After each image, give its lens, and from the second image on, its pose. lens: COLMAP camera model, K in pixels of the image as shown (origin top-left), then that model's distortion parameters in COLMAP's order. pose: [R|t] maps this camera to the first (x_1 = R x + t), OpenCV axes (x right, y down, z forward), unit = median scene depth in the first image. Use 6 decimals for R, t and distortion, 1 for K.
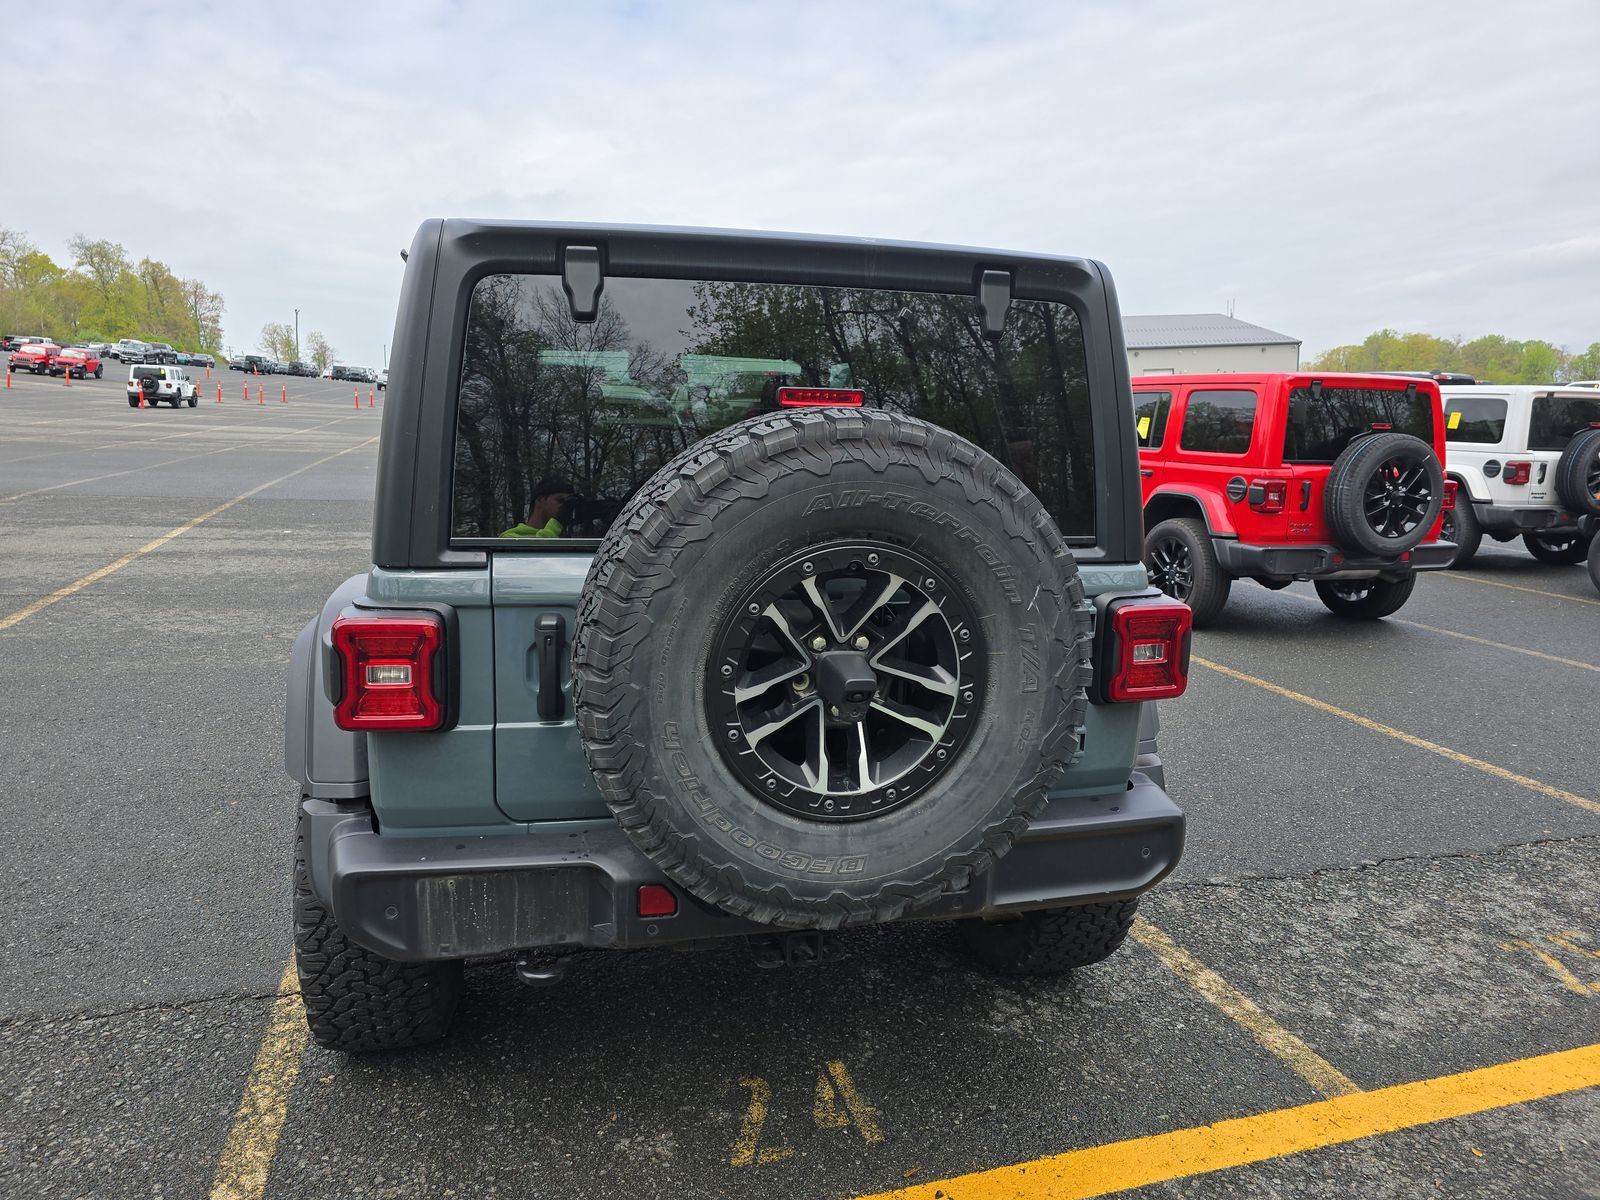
lens RADIAL K [[1074.6, 0, 793.2], [0, 1074.6, 604.3], [0, 0, 1]] dist [0.055450, -0.048627]
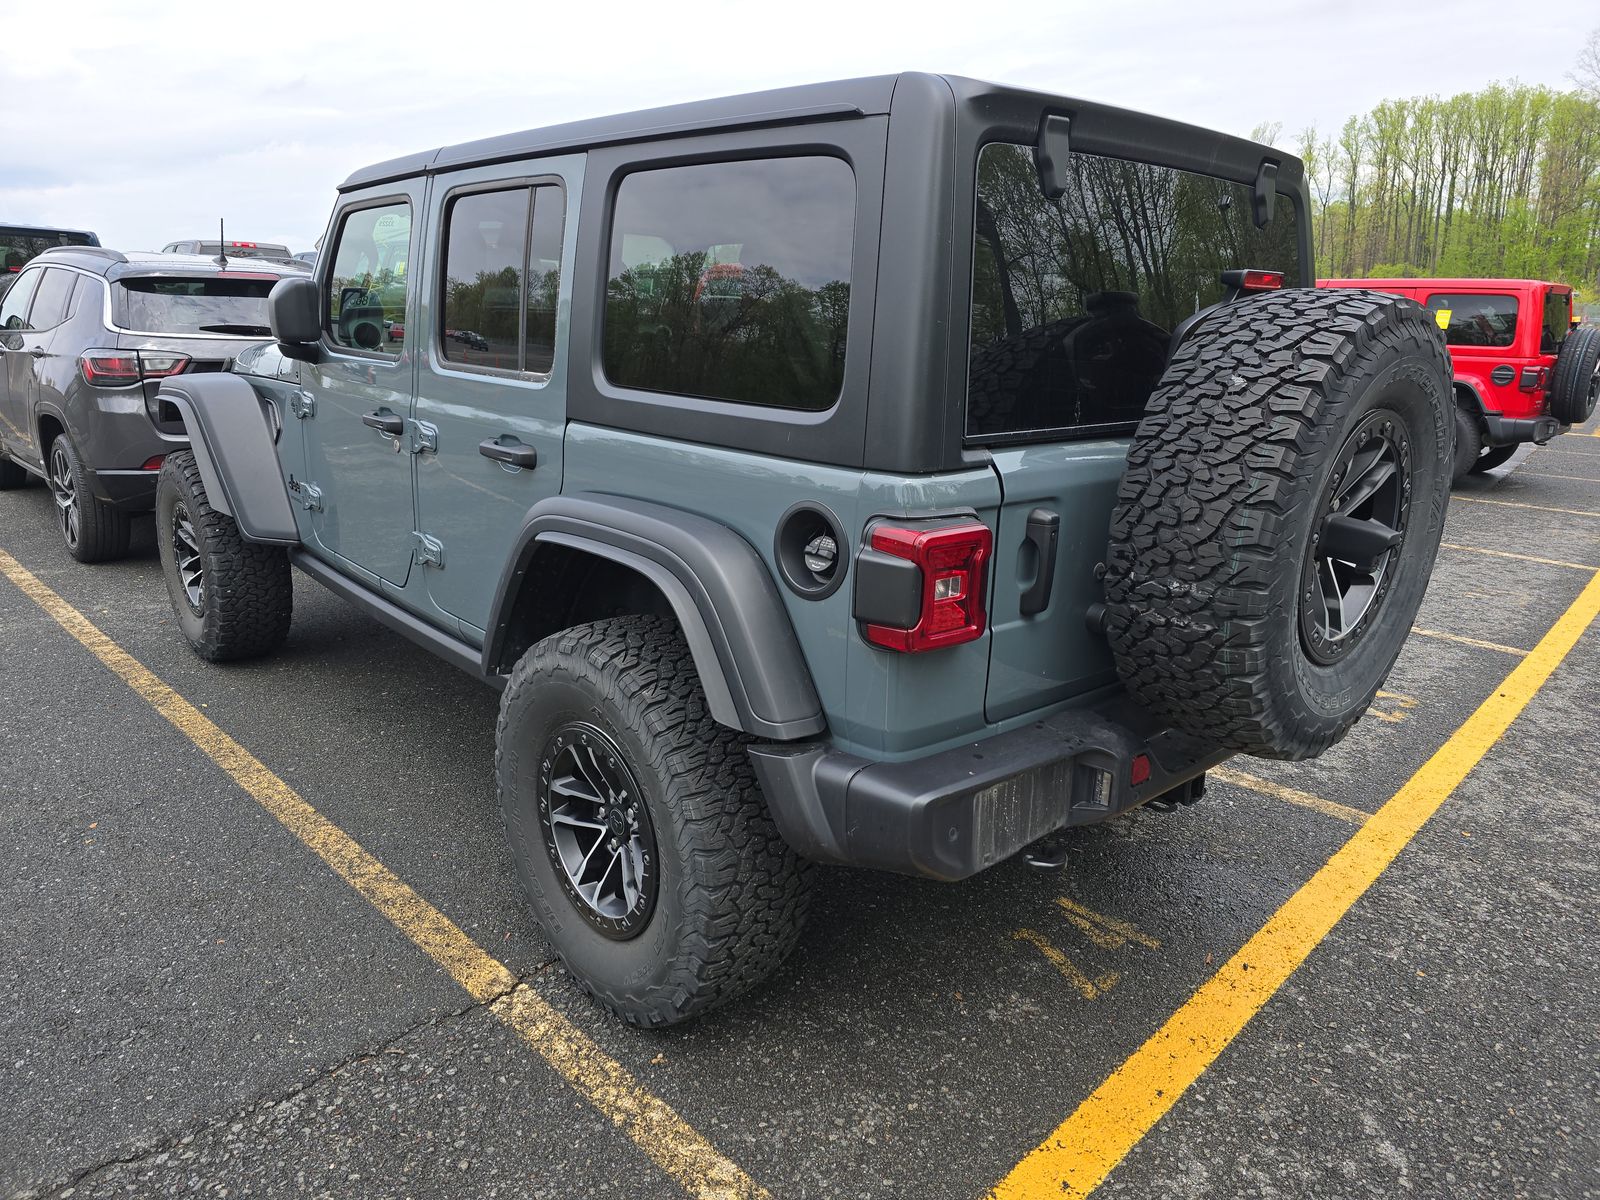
lens RADIAL K [[1074.6, 0, 793.2], [0, 1074.6, 604.3], [0, 0, 1]] dist [0.055450, -0.048627]
pose [[0.871453, -0.132167, 0.472336, -0.757952], [0.083114, 0.988875, 0.123359, -0.037561], [-0.483386, -0.068244, 0.872743, 0.209045]]
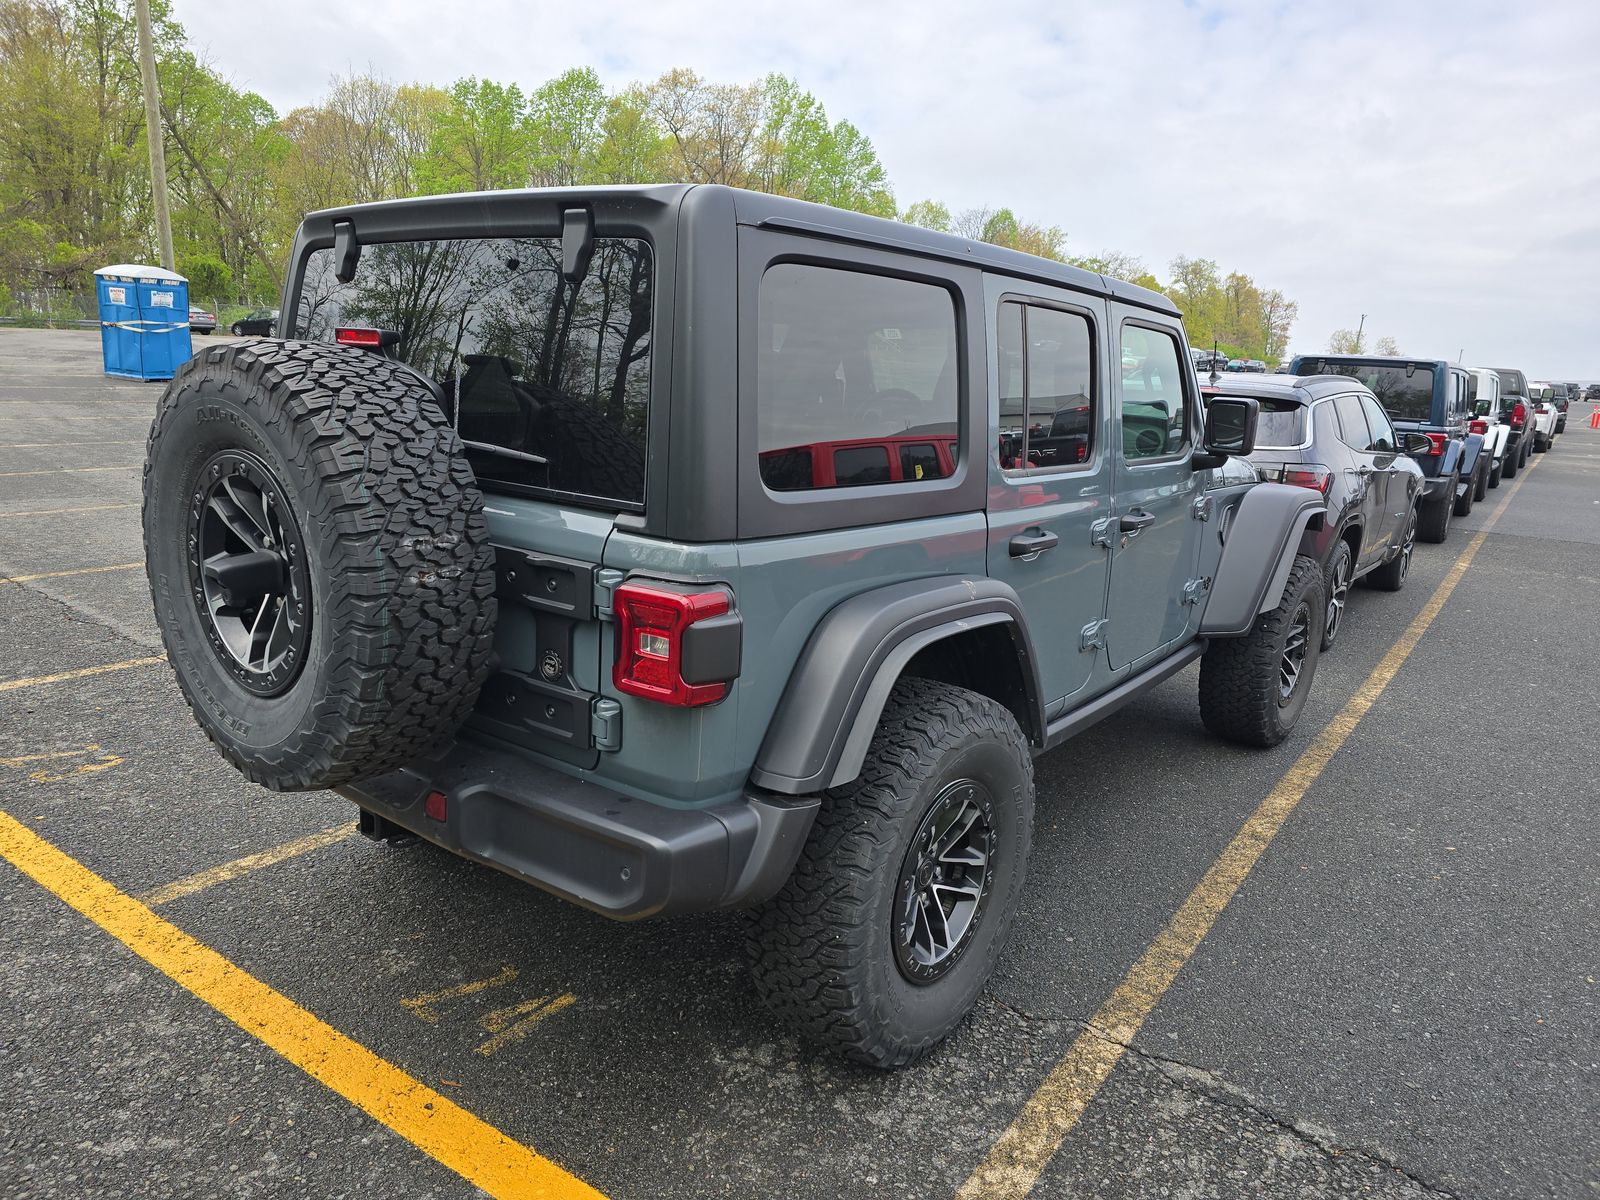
lens RADIAL K [[1074.6, 0, 793.2], [0, 1074.6, 604.3], [0, 0, 1]] dist [0.055450, -0.048627]
pose [[0.622665, 0.173015, -0.763122, 0.997796], [-0.177597, 0.981046, 0.077513, -0.069377], [0.762068, 0.087264, 0.641590, 0.516846]]
